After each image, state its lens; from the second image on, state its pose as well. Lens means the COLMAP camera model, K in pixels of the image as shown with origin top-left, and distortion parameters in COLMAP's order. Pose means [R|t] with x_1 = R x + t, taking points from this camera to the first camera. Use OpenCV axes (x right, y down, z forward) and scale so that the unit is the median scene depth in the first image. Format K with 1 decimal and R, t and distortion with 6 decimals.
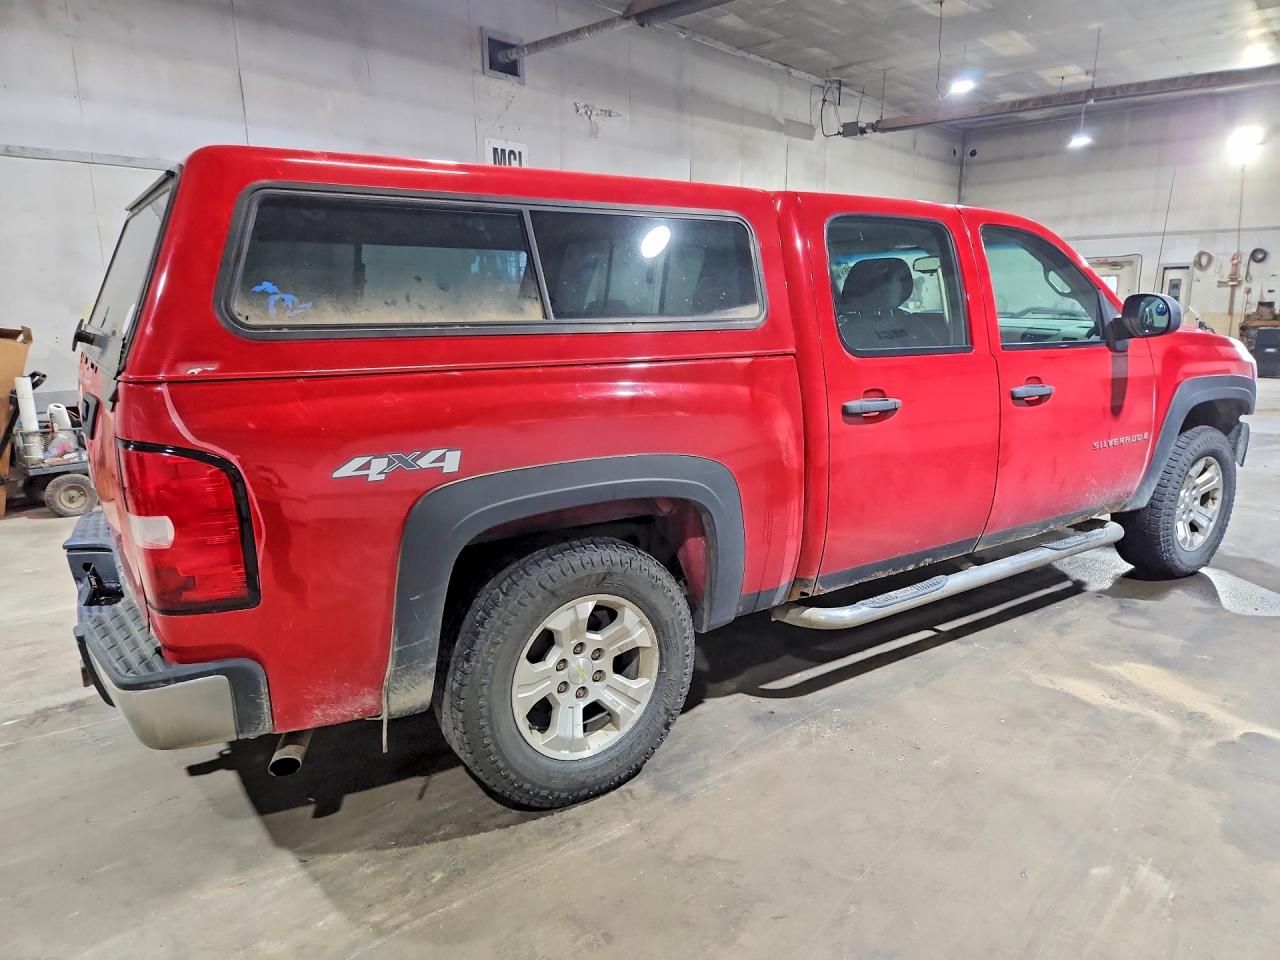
lens RADIAL K [[857.0, 0, 631.3], [0, 857.0, 482.7], [0, 0, 1]] dist [0.073412, -0.060544]
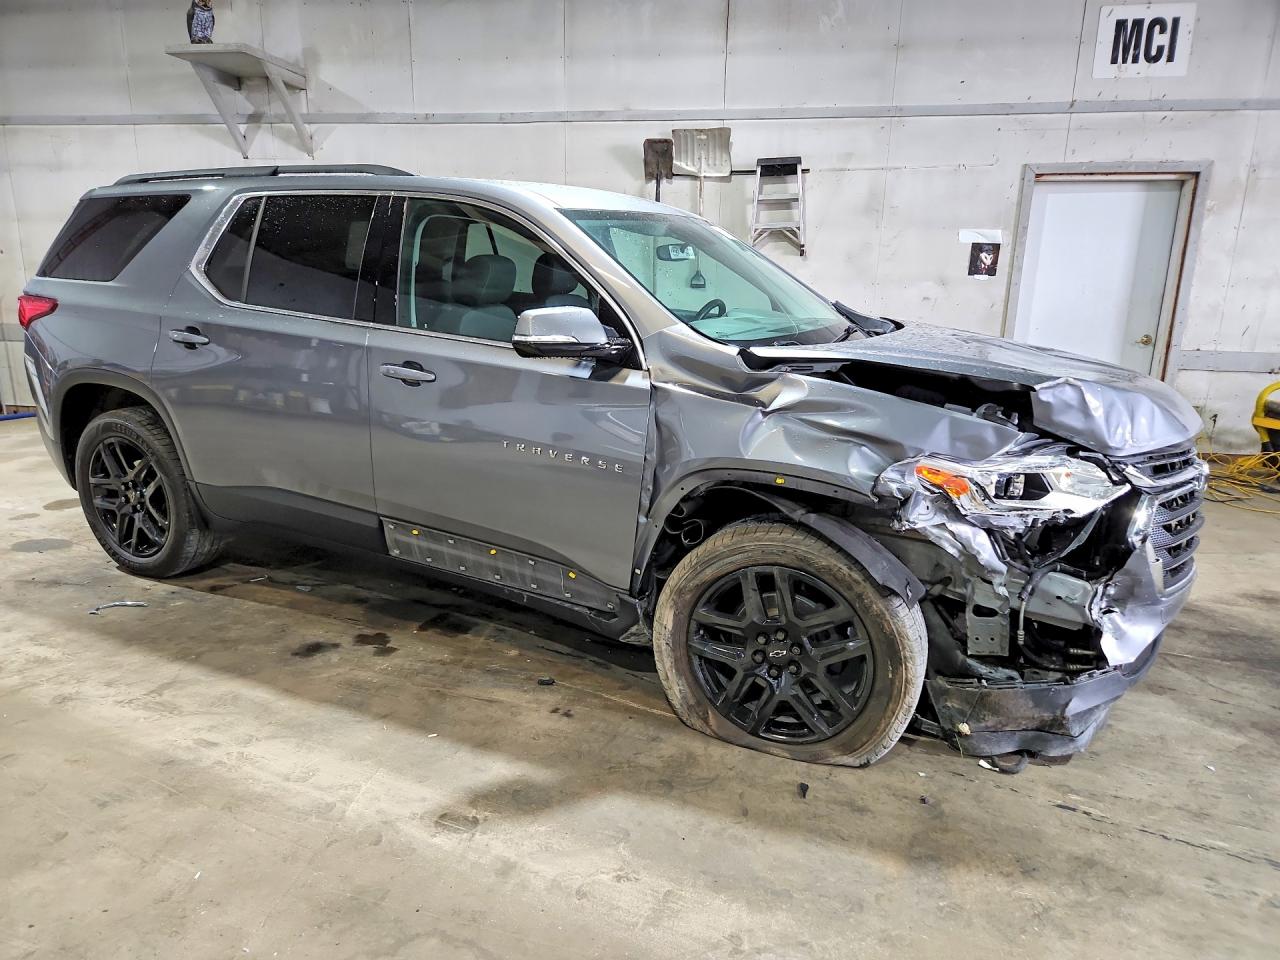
lens RADIAL K [[857.0, 0, 631.3], [0, 857.0, 482.7], [0, 0, 1]] dist [0.073412, -0.060544]
pose [[0.543705, 0.226904, -0.808022, 0.163014], [-0.188094, 0.971214, 0.146165, -0.049983], [0.817927, 0.072513, 0.570733, 0.226508]]
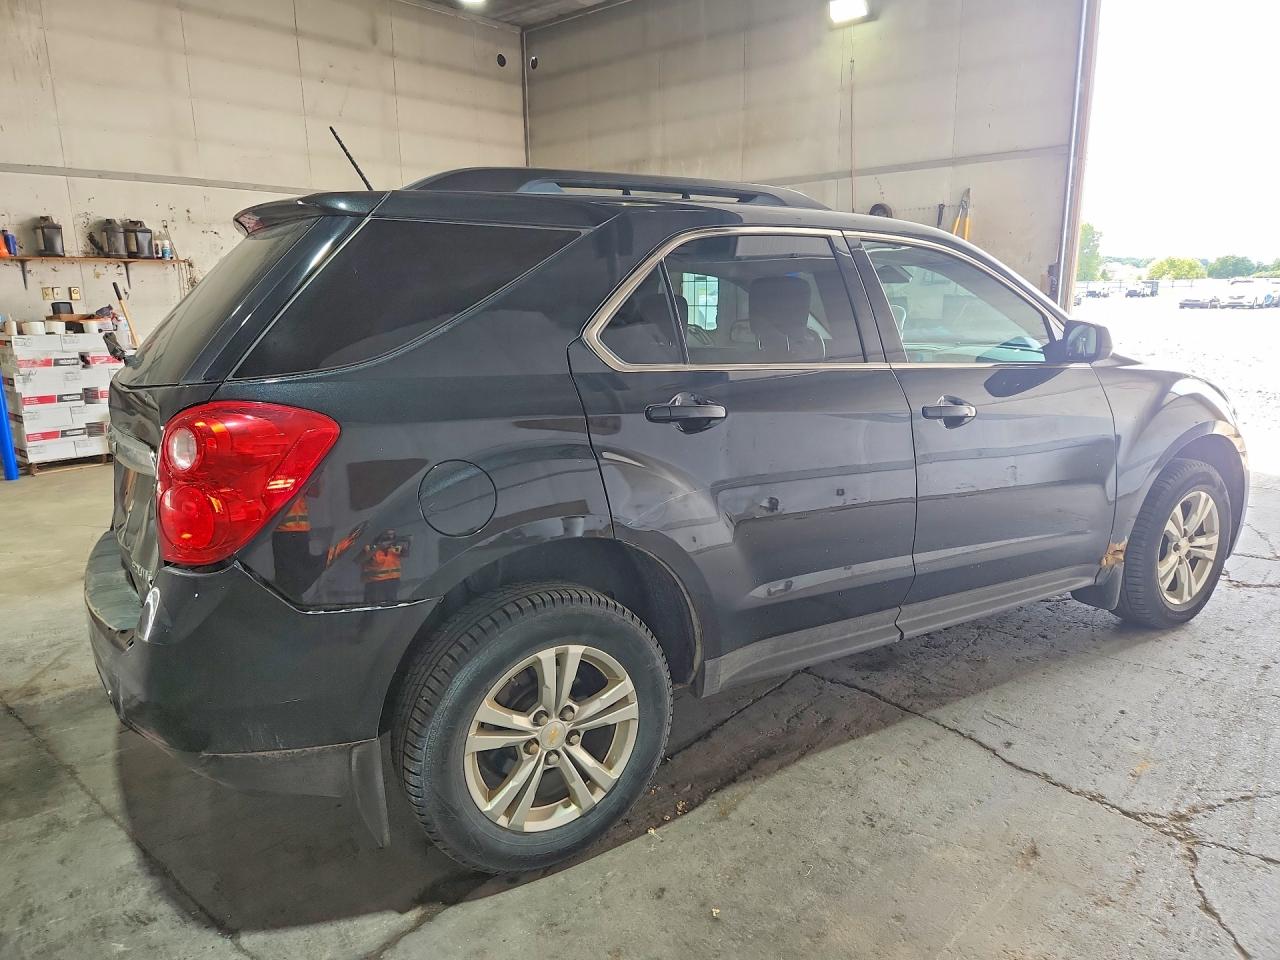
lens RADIAL K [[857.0, 0, 631.3], [0, 857.0, 482.7], [0, 0, 1]] dist [0.073412, -0.060544]
pose [[0.999985, -0.005229, 0.001788, 0.588119], [0.005201, 0.999868, 0.015423, -0.097626], [-0.001869, -0.015414, 0.999879, 0.446284]]
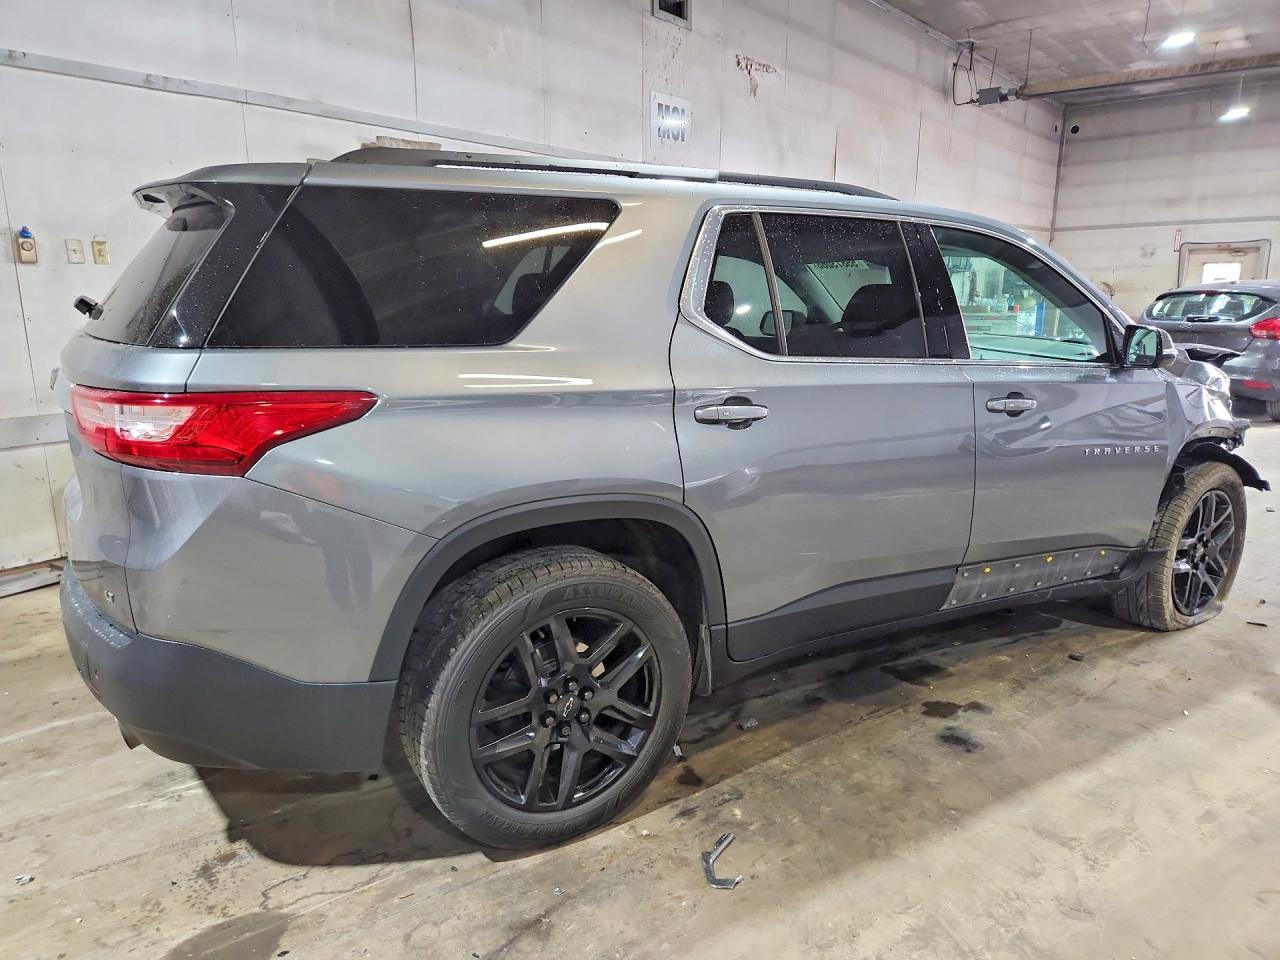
lens RADIAL K [[859.8, 0, 625.9], [0, 859.8, 479.8], [0, 0, 1]] dist [0.073568, -0.059606]
pose [[0.999730, -0.001698, 0.023183, -0.136049], [0.001546, 0.999977, 0.006577, -0.017549], [-0.023193, -0.006539, 0.999710, 0.099120]]
